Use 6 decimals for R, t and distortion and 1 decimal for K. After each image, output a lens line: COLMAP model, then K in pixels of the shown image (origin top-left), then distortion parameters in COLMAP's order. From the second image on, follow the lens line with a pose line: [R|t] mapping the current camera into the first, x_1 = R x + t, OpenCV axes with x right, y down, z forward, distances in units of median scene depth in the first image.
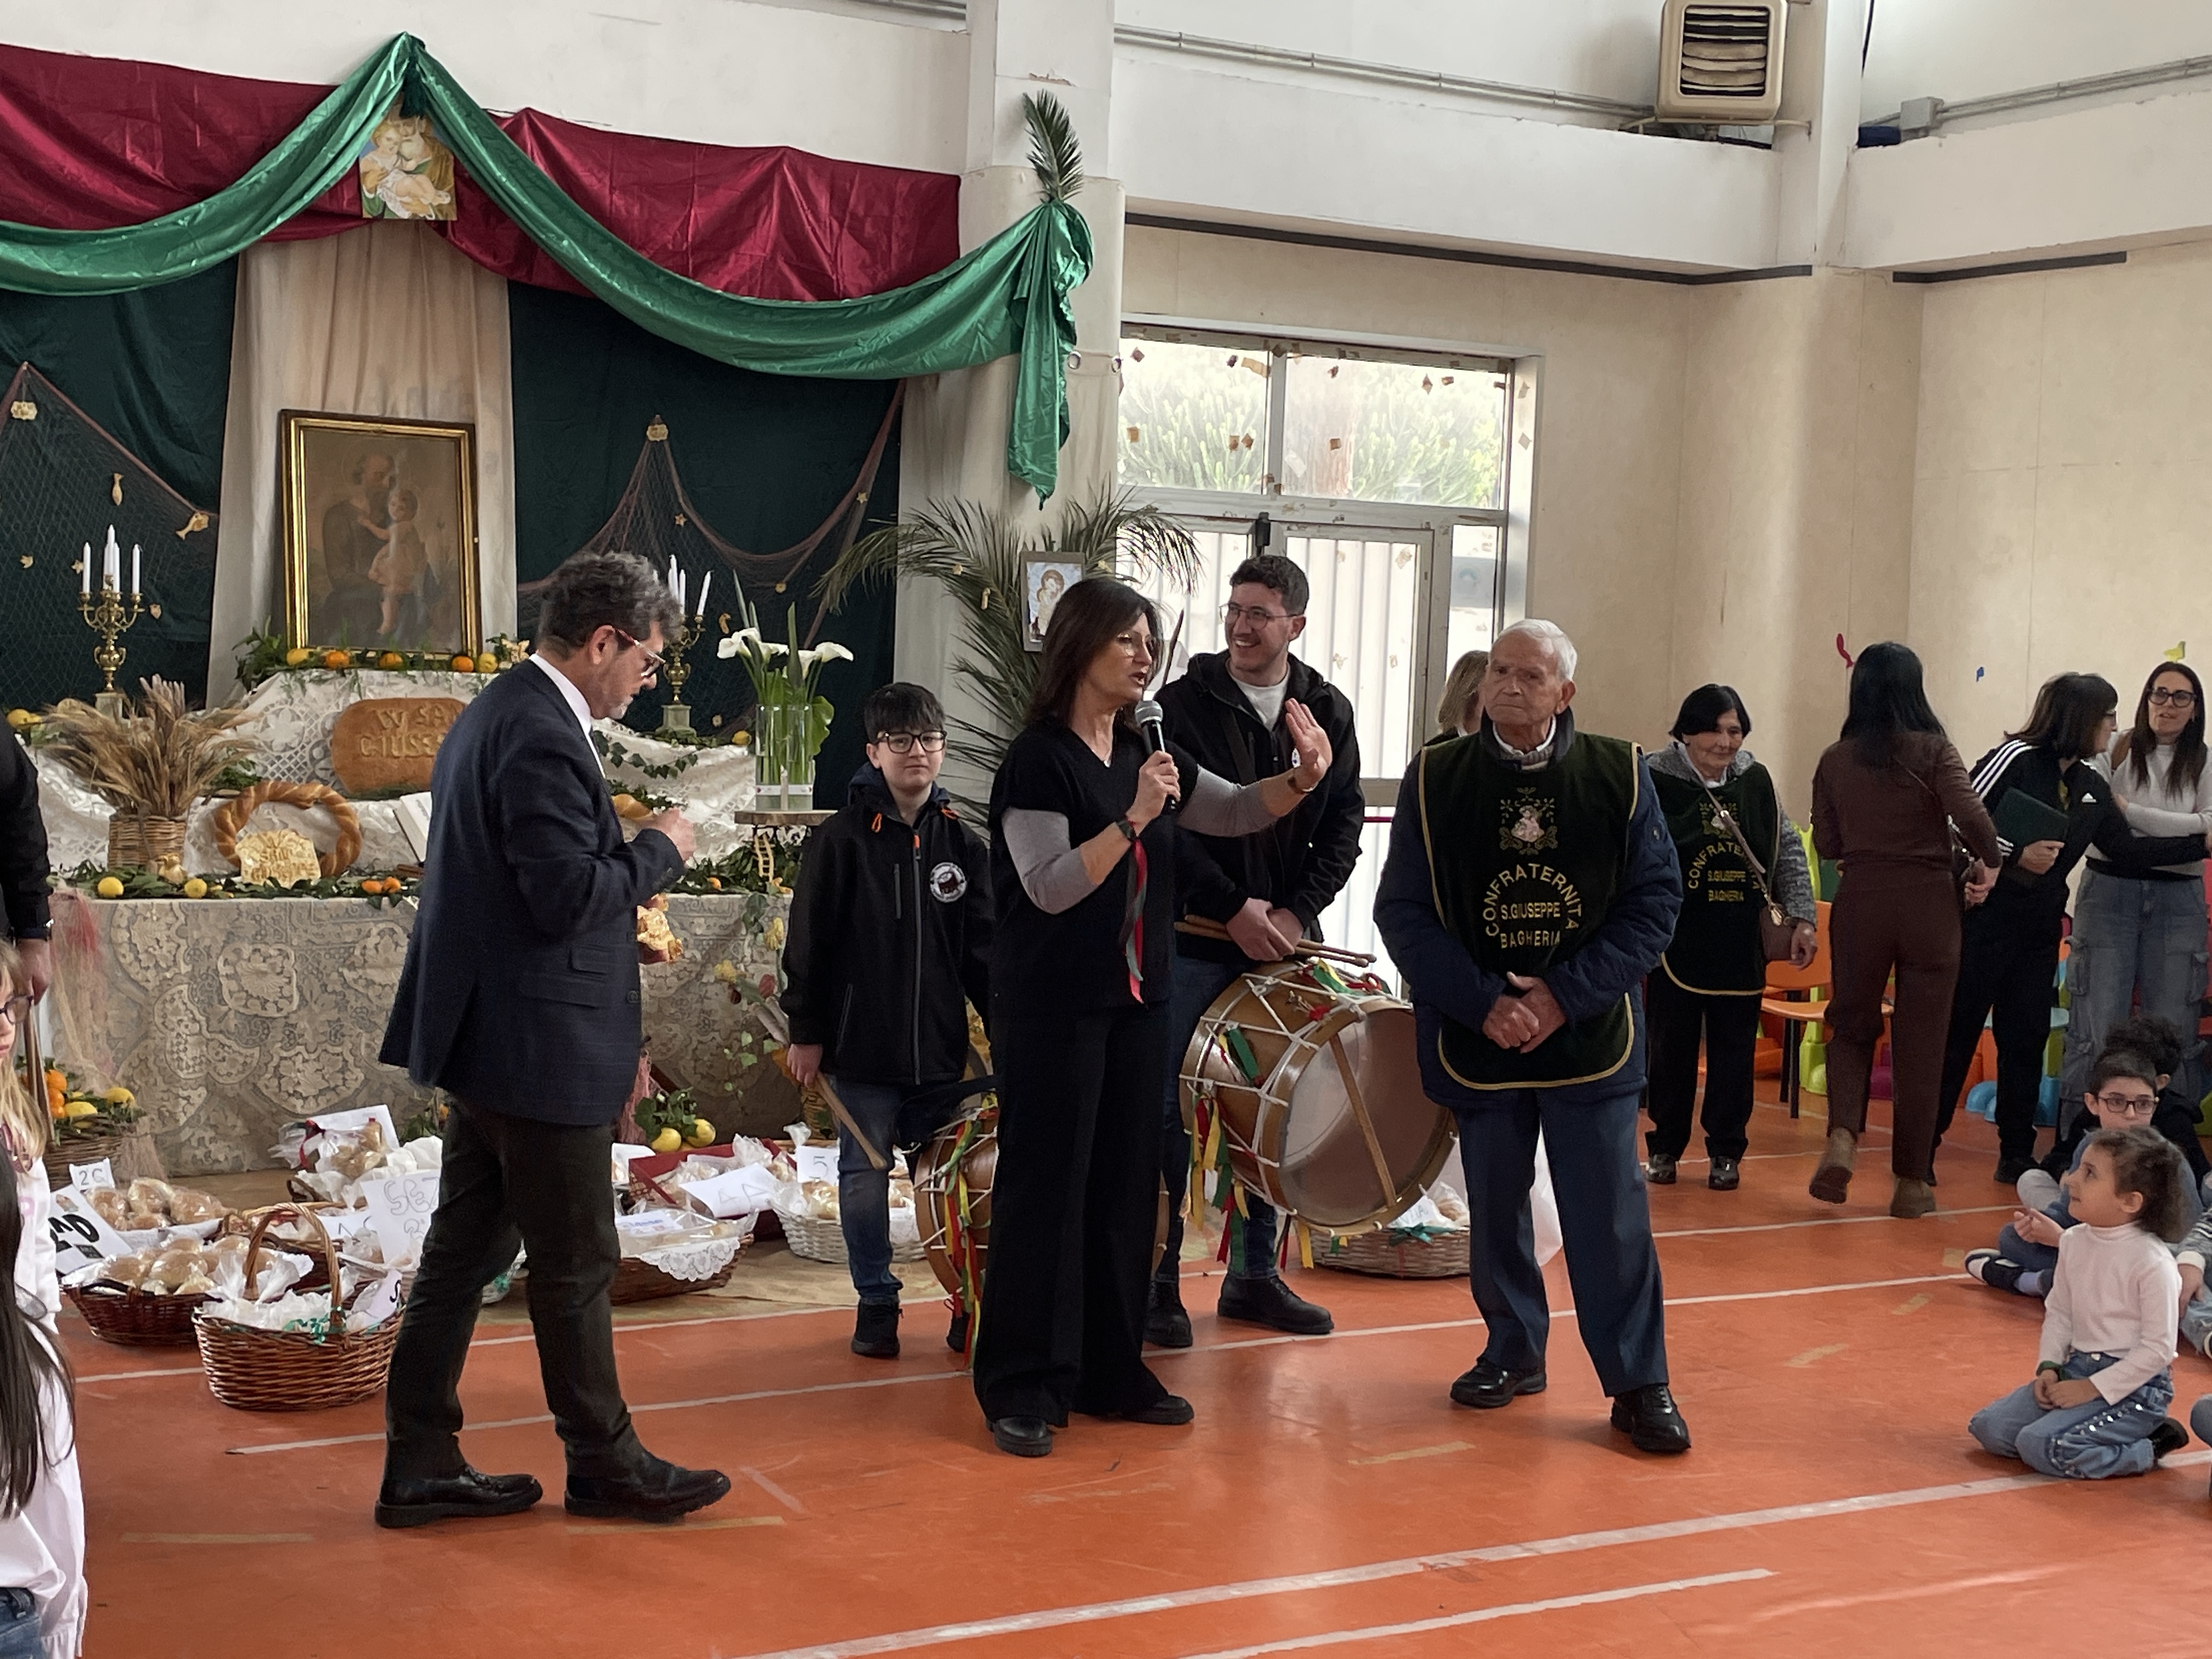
lens RADIAL K [[3064.4, 0, 1086.5], [0, 3064.4, 798.5], [0, 0, 1]] dist [0.159092, -0.410458]
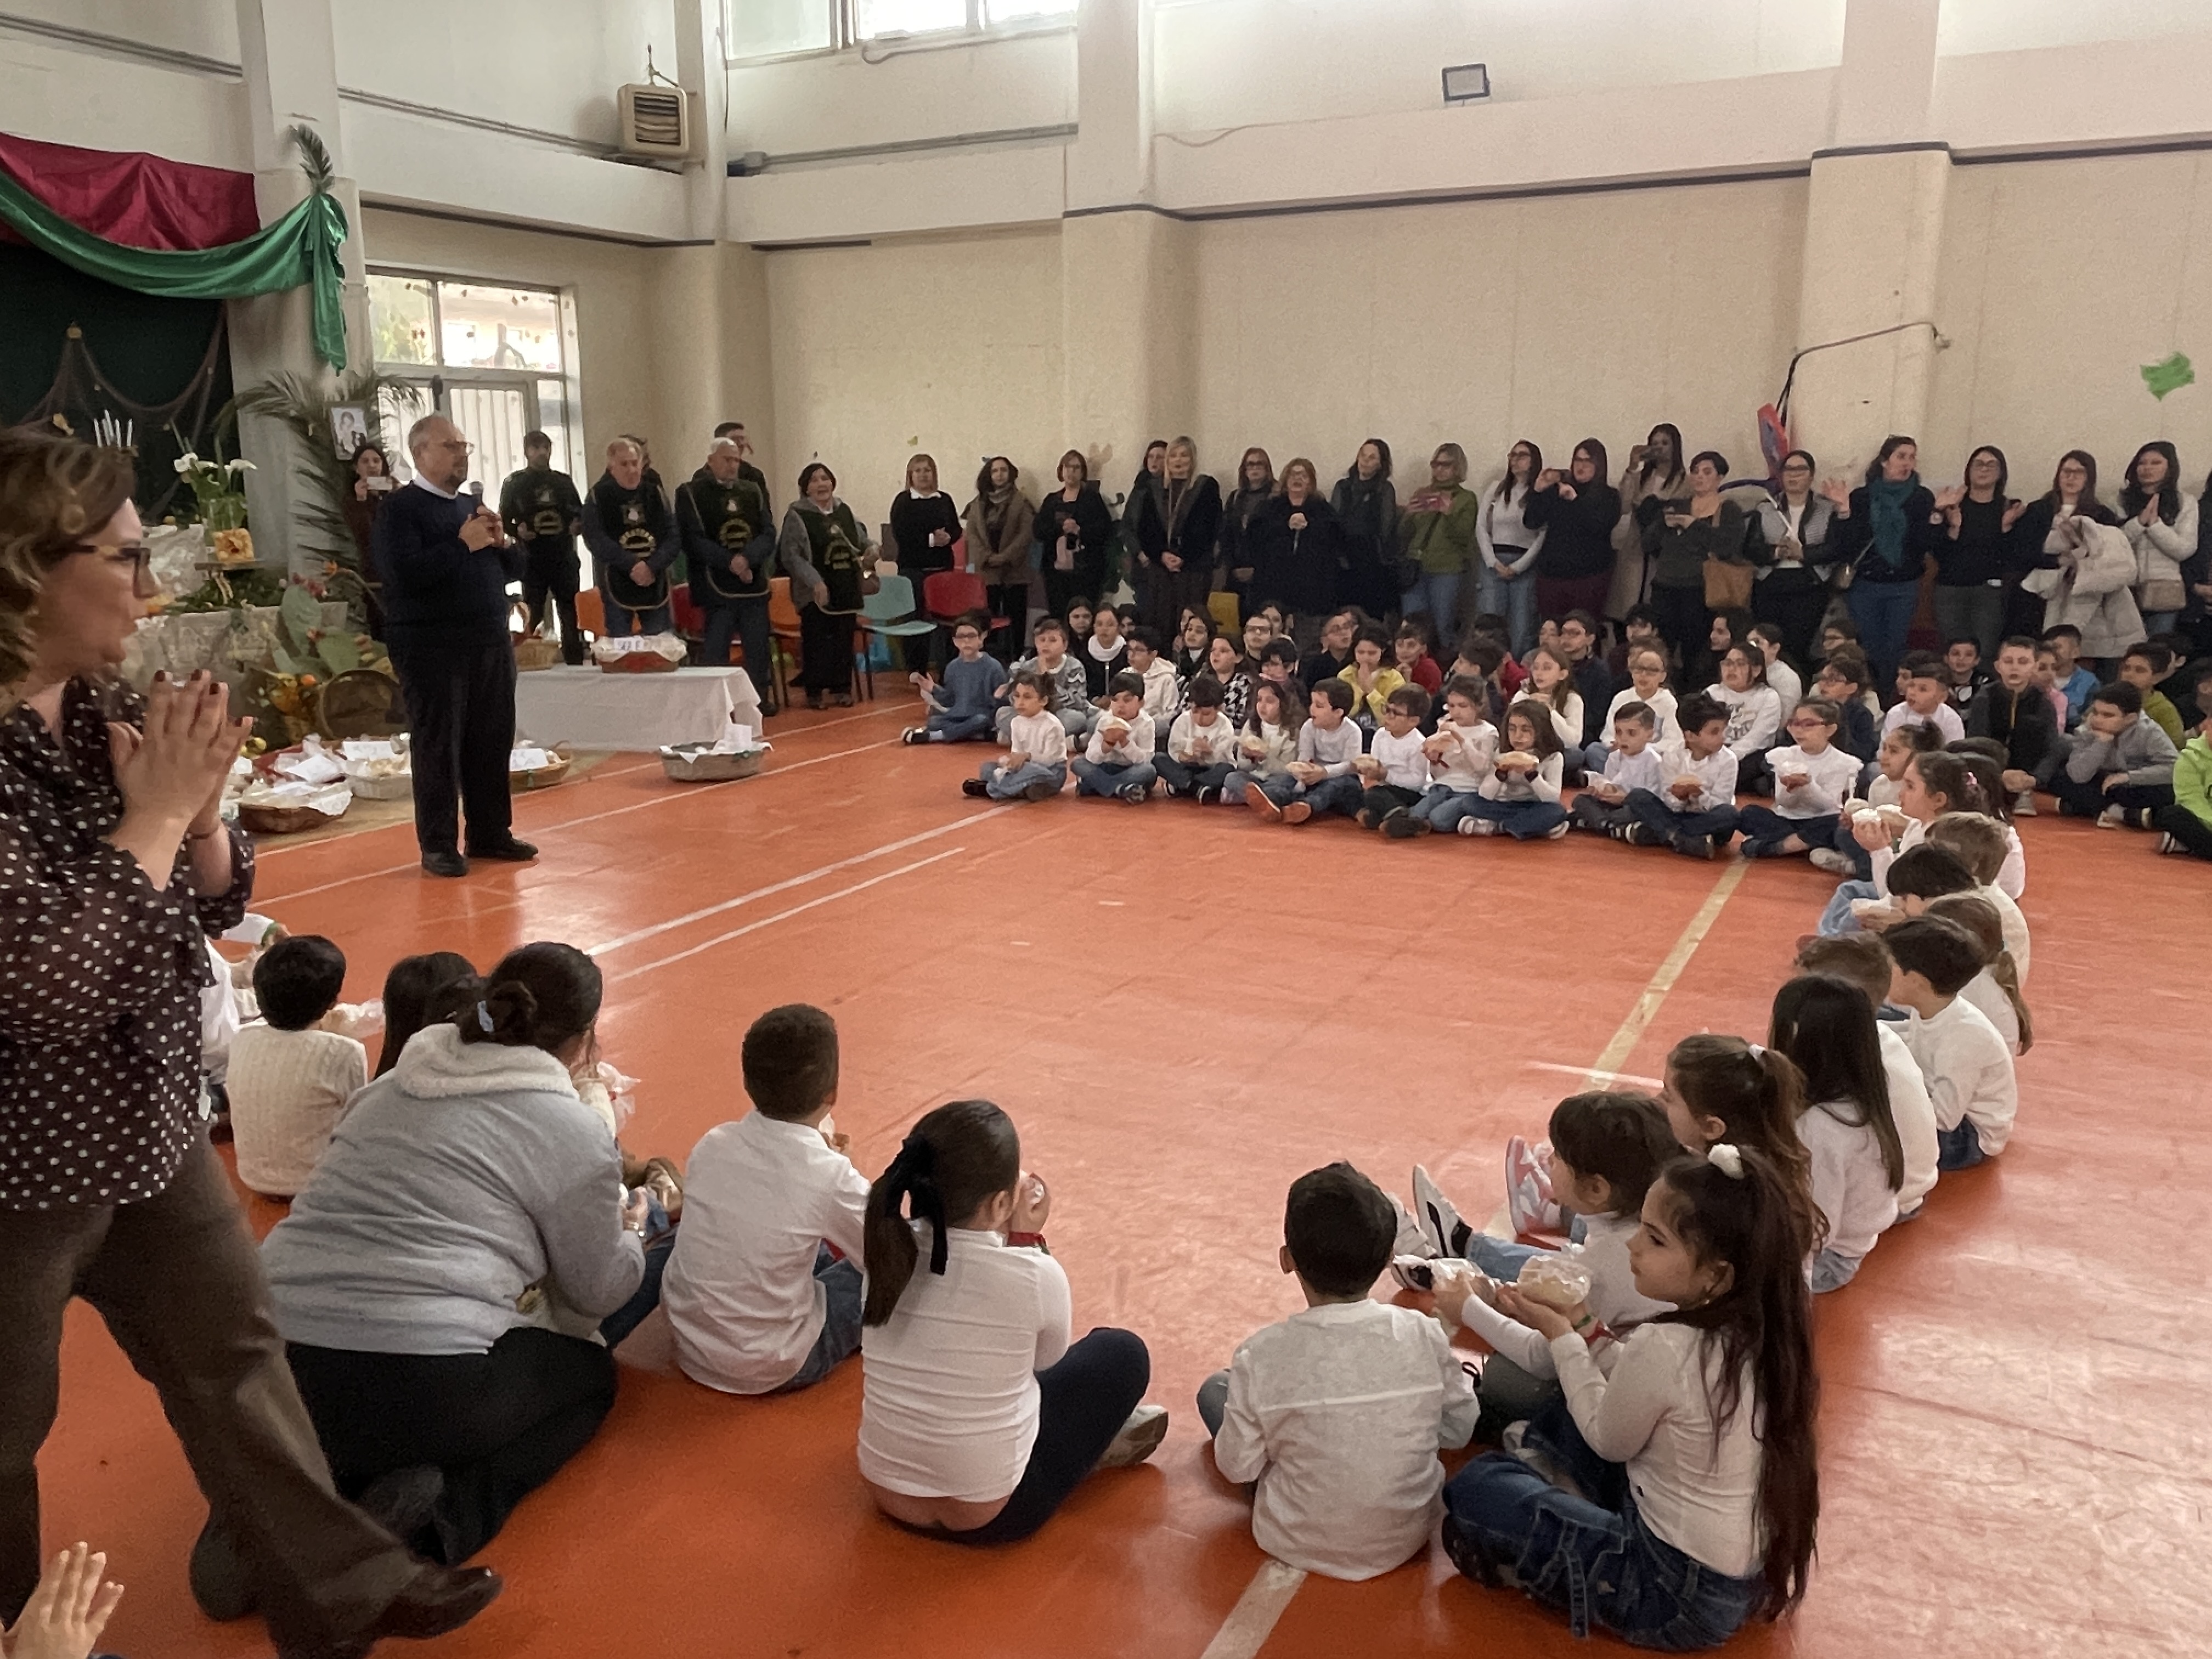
lens RADIAL K [[1684.7, 0, 1113.6], [0, 1684.7, 812.3], [0, 0, 1]] dist [0.033957, -0.062713]
pose [[0.846890, -0.146255, 0.511259, -0.172911], [0.057904, 0.981080, 0.184739, -0.003899], [-0.528606, -0.126849, 0.839336, -0.067758]]
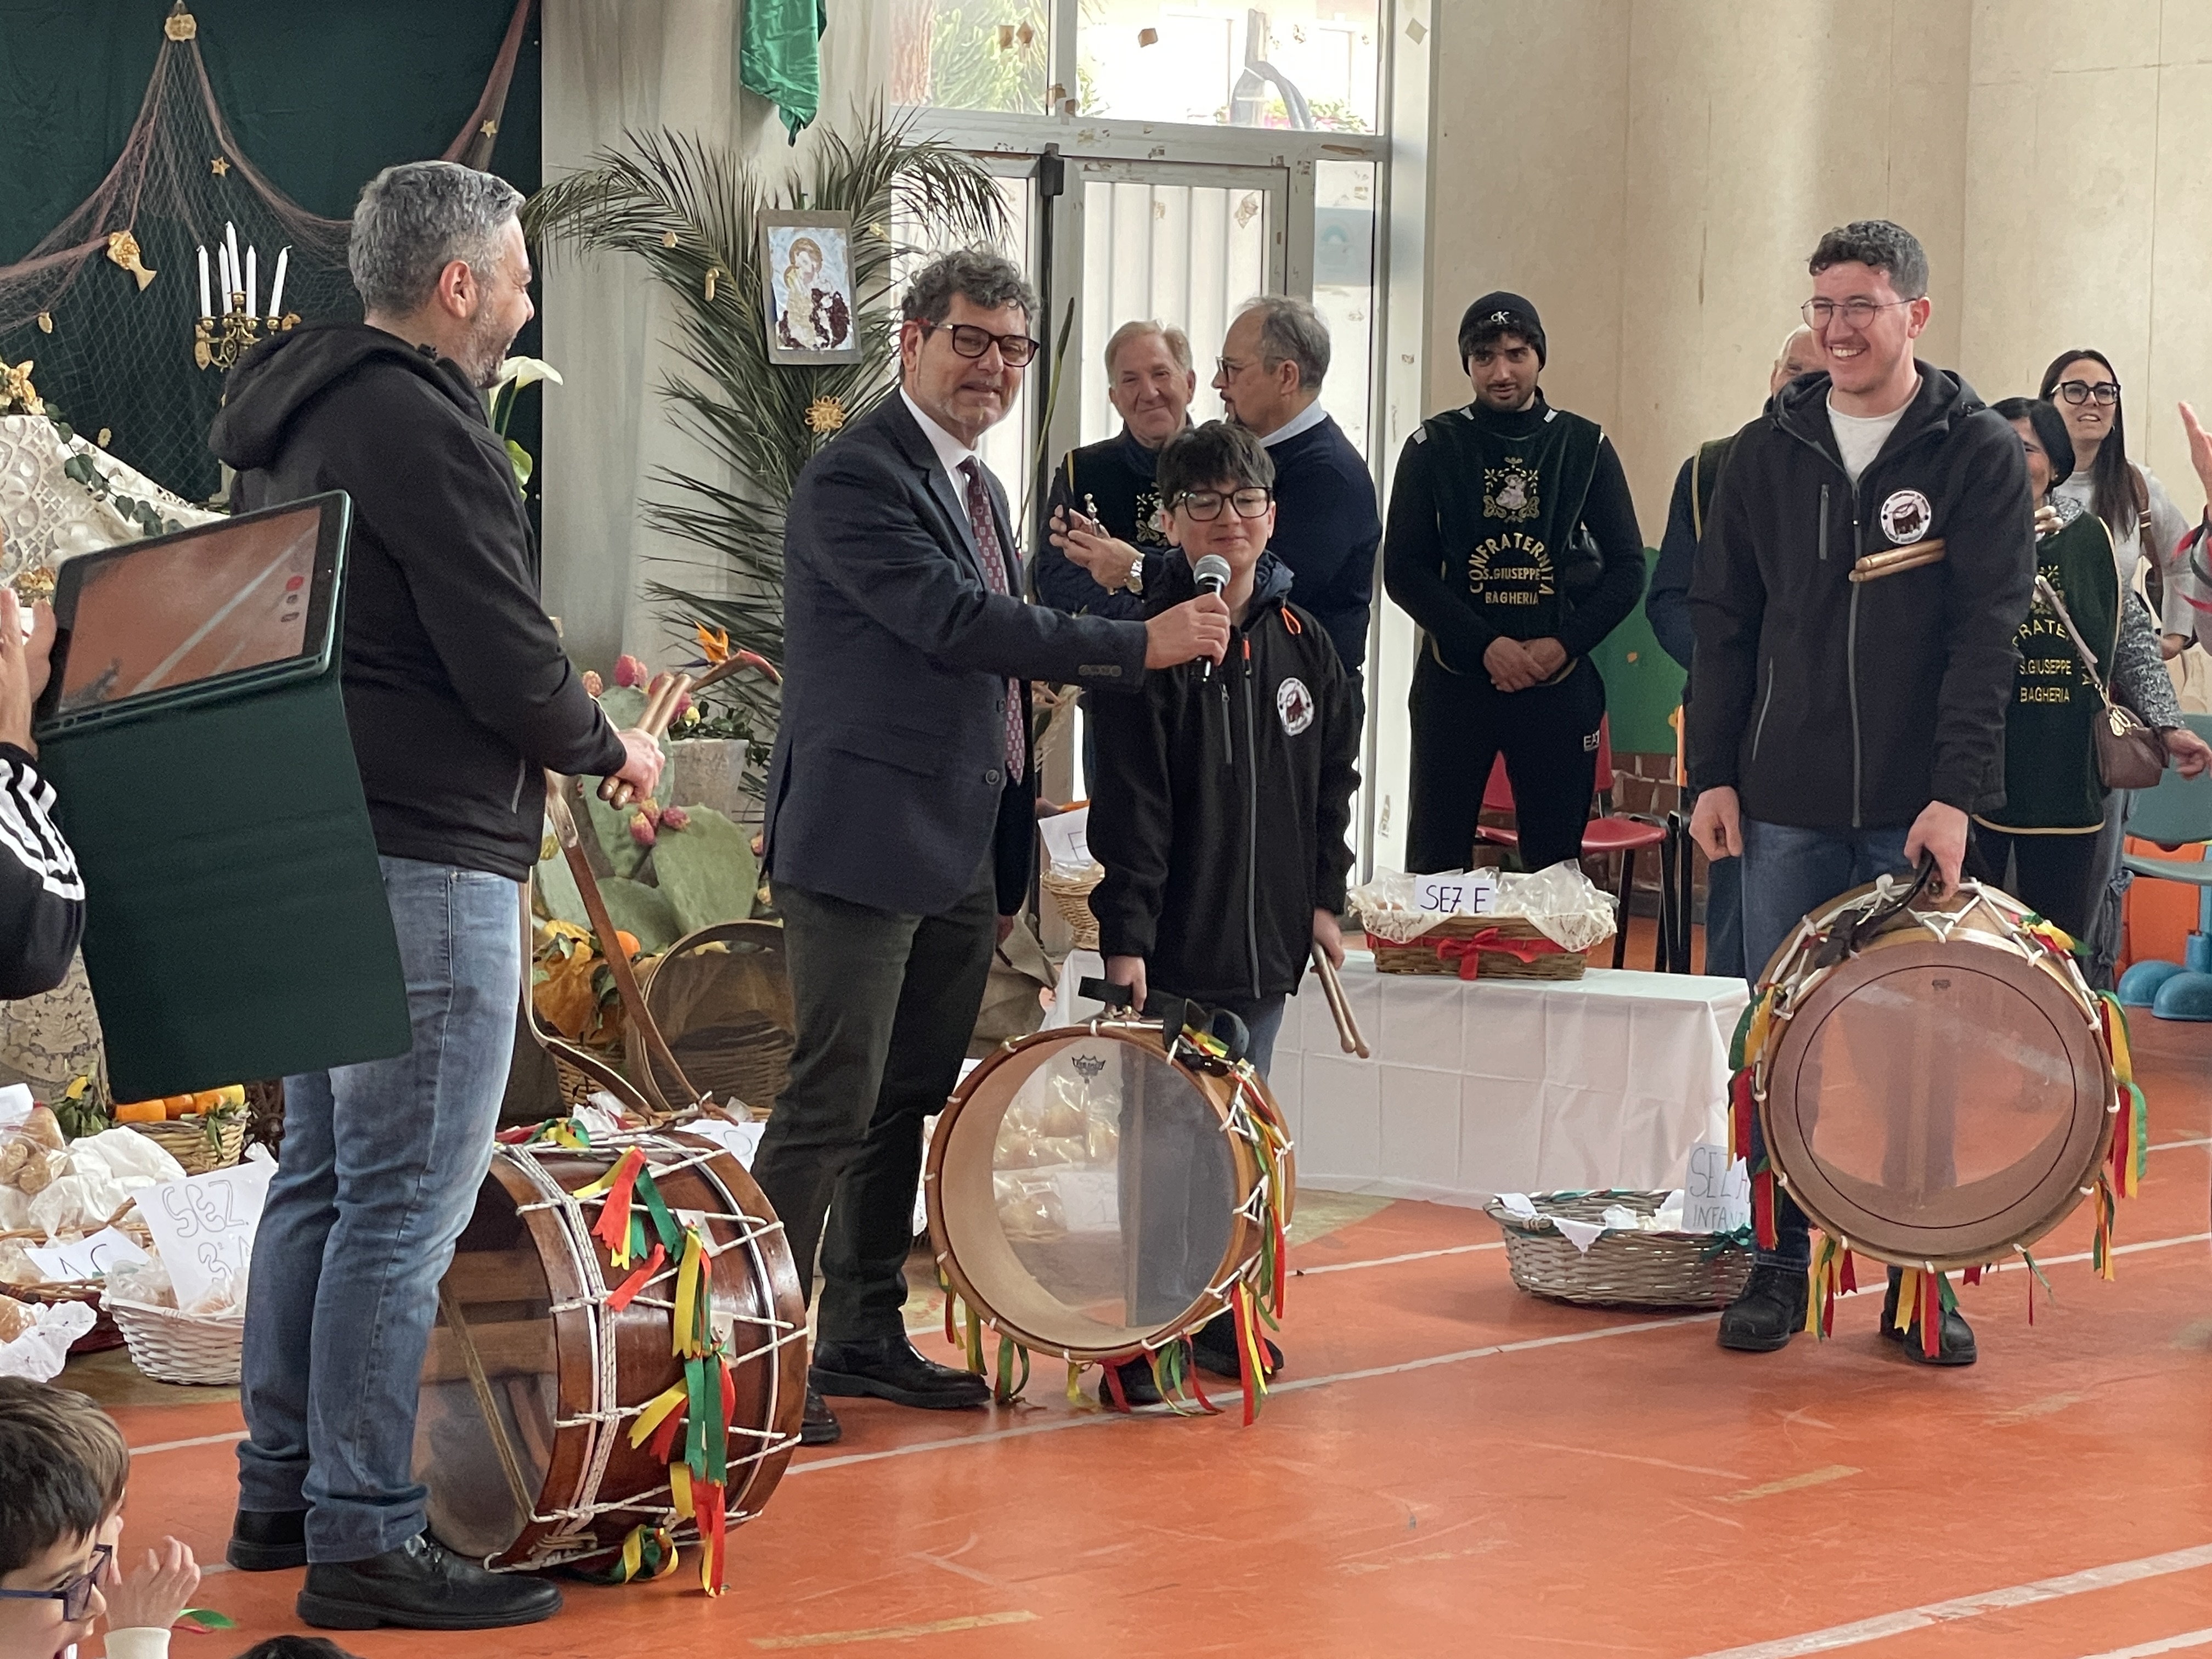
lens RADIAL K [[4975.2, 0, 1130.9], [0, 4975.2, 837.4], [0, 0, 1]] dist [0.053554, 0.973220]
pose [[0.982374, -0.036359, 0.183355, -0.146854], [0.027124, 0.998246, 0.052622, -0.001389], [-0.184946, -0.046721, 0.981637, -0.058357]]
